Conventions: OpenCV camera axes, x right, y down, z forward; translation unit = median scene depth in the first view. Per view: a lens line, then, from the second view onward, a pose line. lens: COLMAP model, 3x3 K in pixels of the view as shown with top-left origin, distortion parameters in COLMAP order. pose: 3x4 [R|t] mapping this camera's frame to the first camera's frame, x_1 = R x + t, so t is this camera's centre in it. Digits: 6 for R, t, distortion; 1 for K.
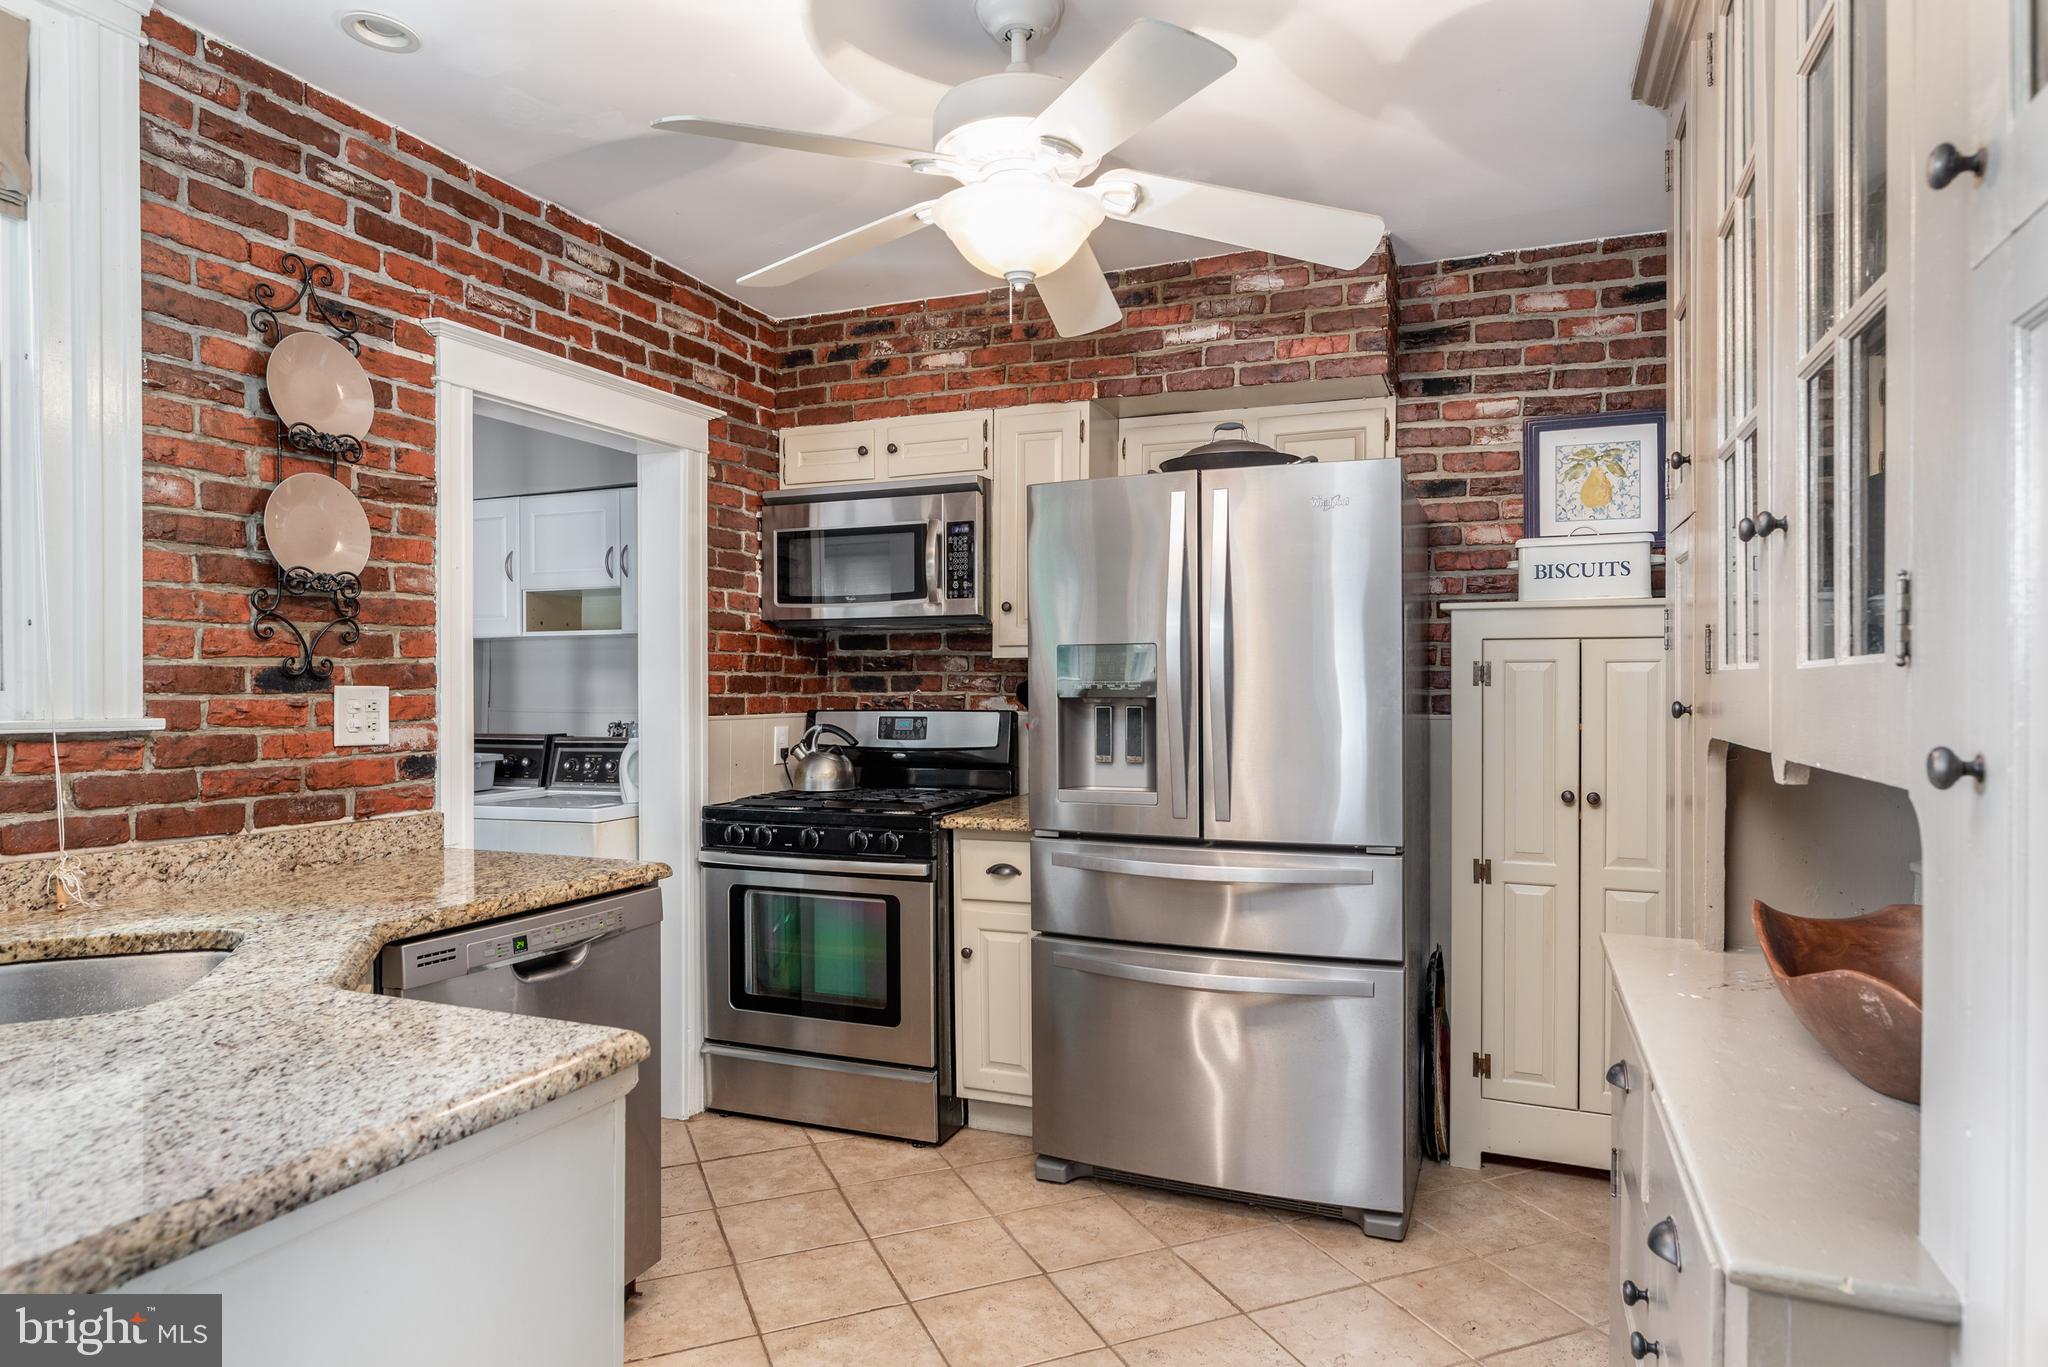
lens RADIAL K [[1186.9, 0, 1020.5], [0, 1186.9, 695.0], [0, 0, 1]] dist [-0.002458, -0.000437]
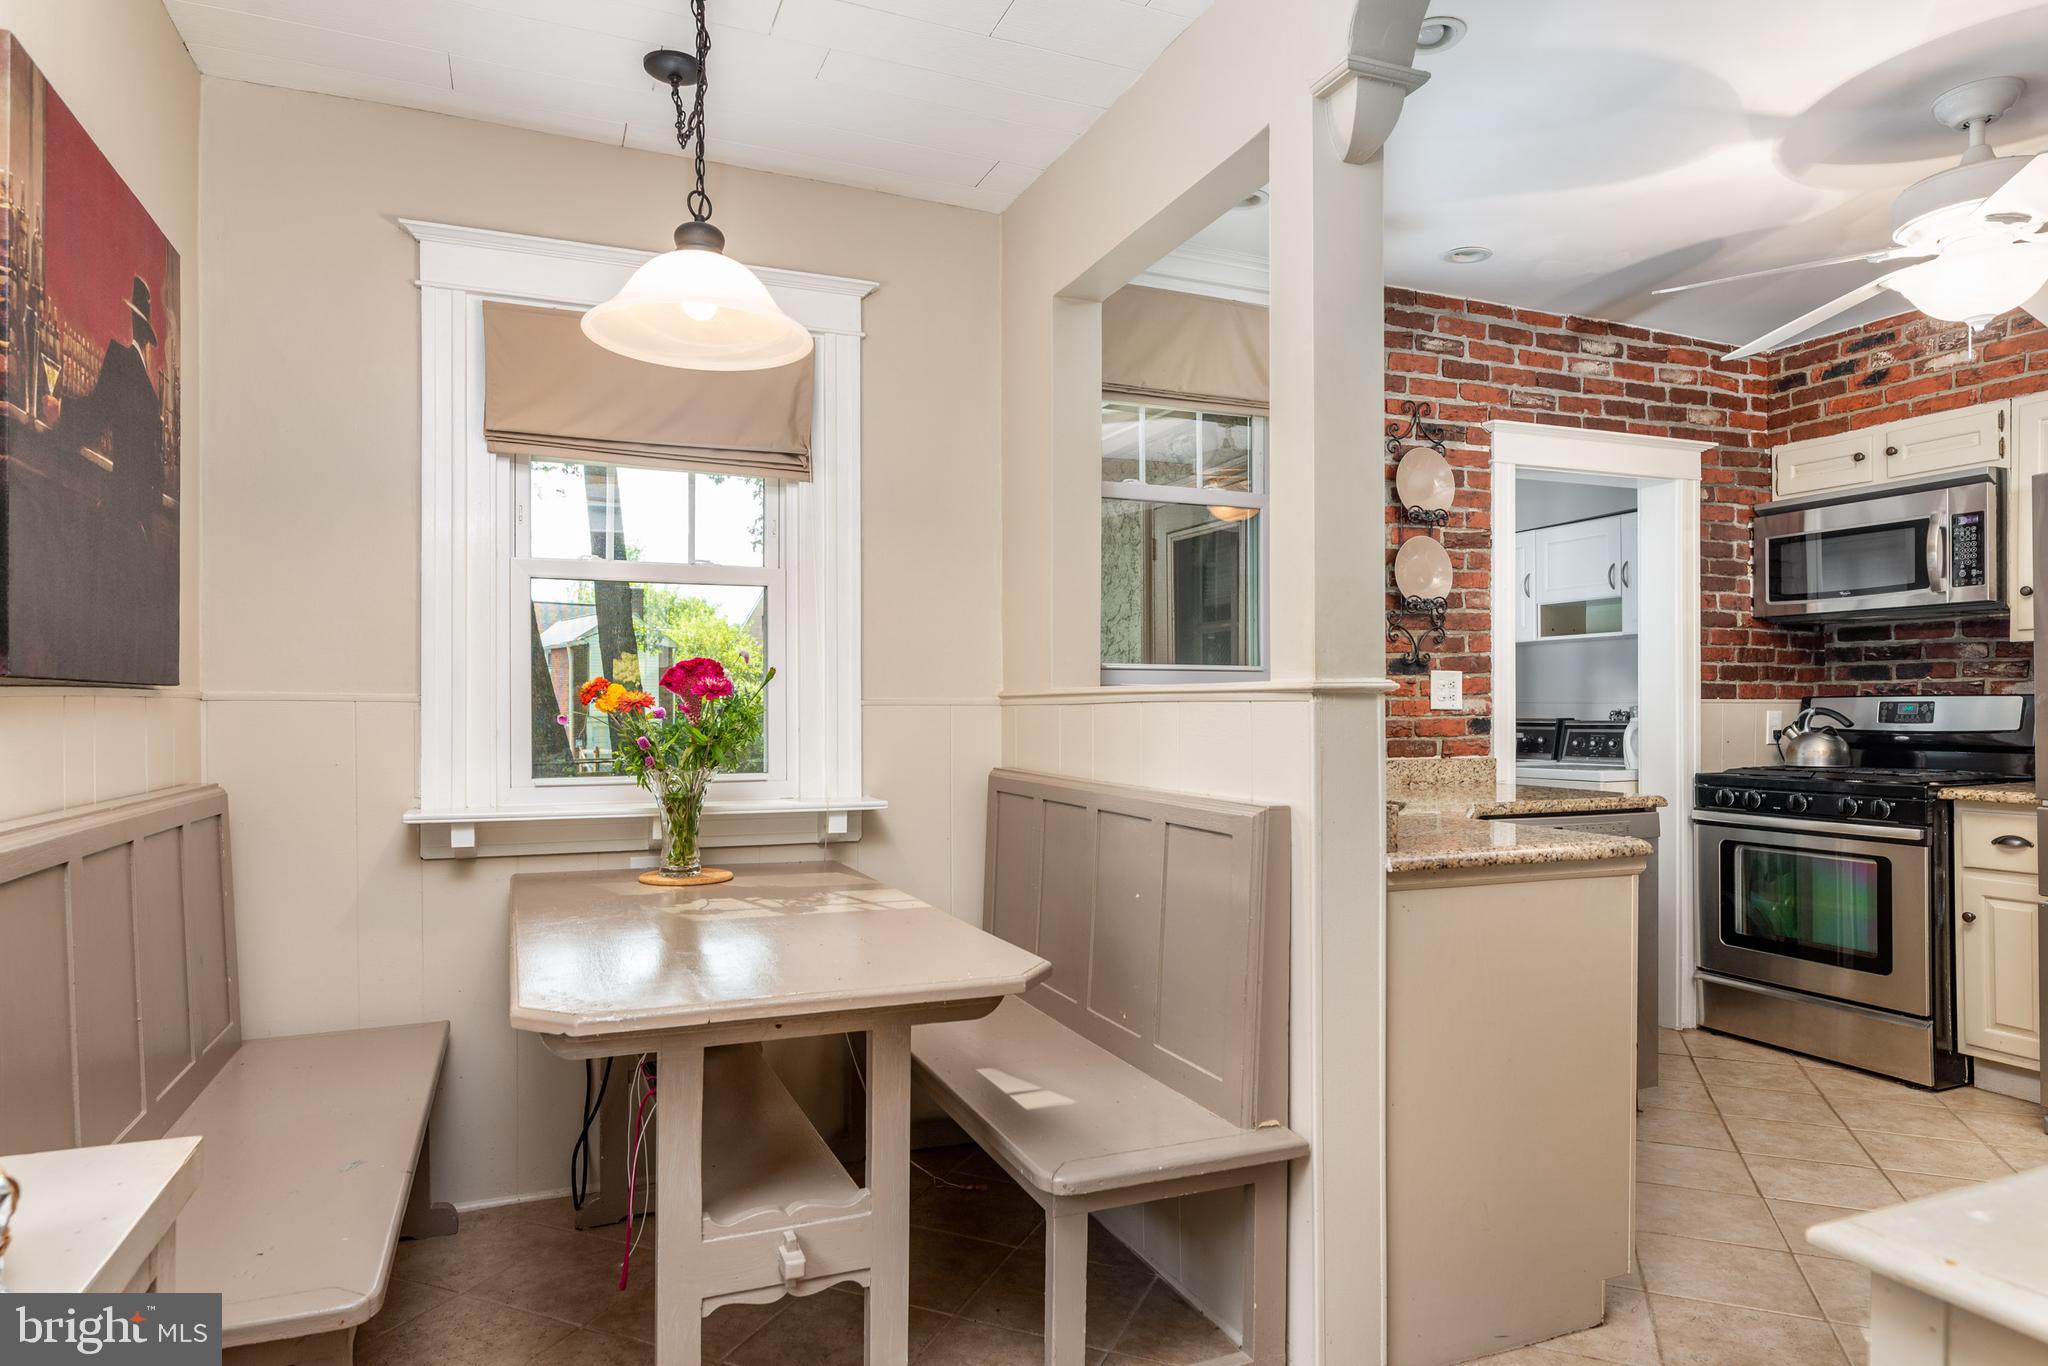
lens RADIAL K [[1182.5, 0, 1024.4], [0, 1182.5, 699.6], [0, 0, 1]] dist [-0.001179, 0.000176]
pose [[0.707409, -0.002051, -0.706801, 0.100685], [-0.004890, 0.999958, -0.007796, 0.032247], [0.706787, 0.008971, 0.707369, -0.338679]]
